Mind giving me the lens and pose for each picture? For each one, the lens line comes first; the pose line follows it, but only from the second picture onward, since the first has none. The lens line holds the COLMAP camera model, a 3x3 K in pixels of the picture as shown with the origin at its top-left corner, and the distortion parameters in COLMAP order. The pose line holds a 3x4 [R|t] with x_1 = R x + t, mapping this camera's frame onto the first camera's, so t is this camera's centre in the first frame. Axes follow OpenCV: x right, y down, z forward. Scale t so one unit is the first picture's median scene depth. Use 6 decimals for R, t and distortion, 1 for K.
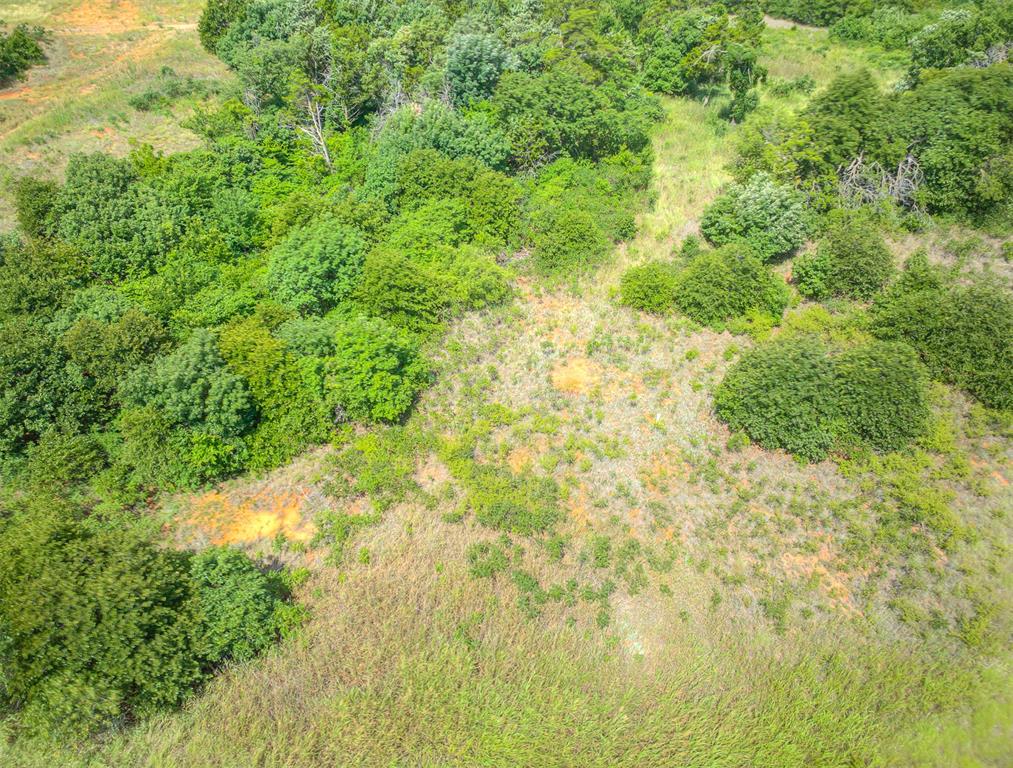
lens RADIAL K [[701.1, 0, 498.2], [0, 701.1, 387.3], [0, 0, 1]] dist [0.045333, -0.048937]
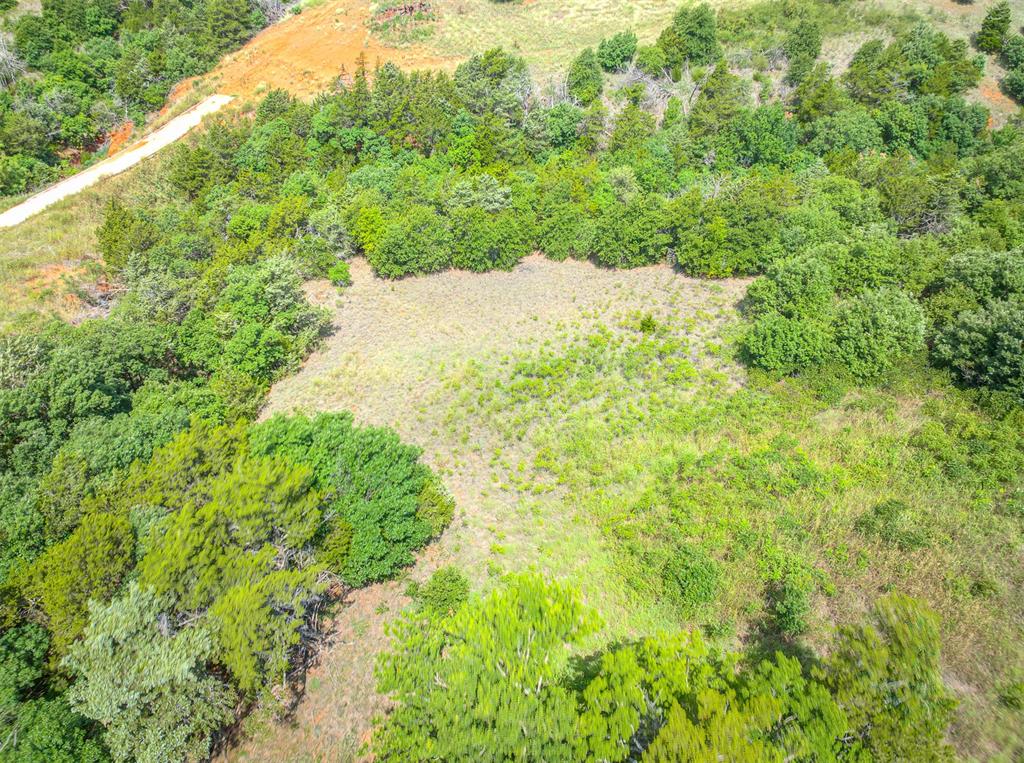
lens RADIAL K [[701.0, 0, 510.9], [0, 701.0, 382.6], [0, 0, 1]] dist [0.059381, -0.078147]
pose [[0.842131, -0.365605, 0.396420, 0.220486], [0.378659, 0.924289, 0.048040, -1.177597], [-0.383971, 0.109652, 0.916811, 1.233024]]
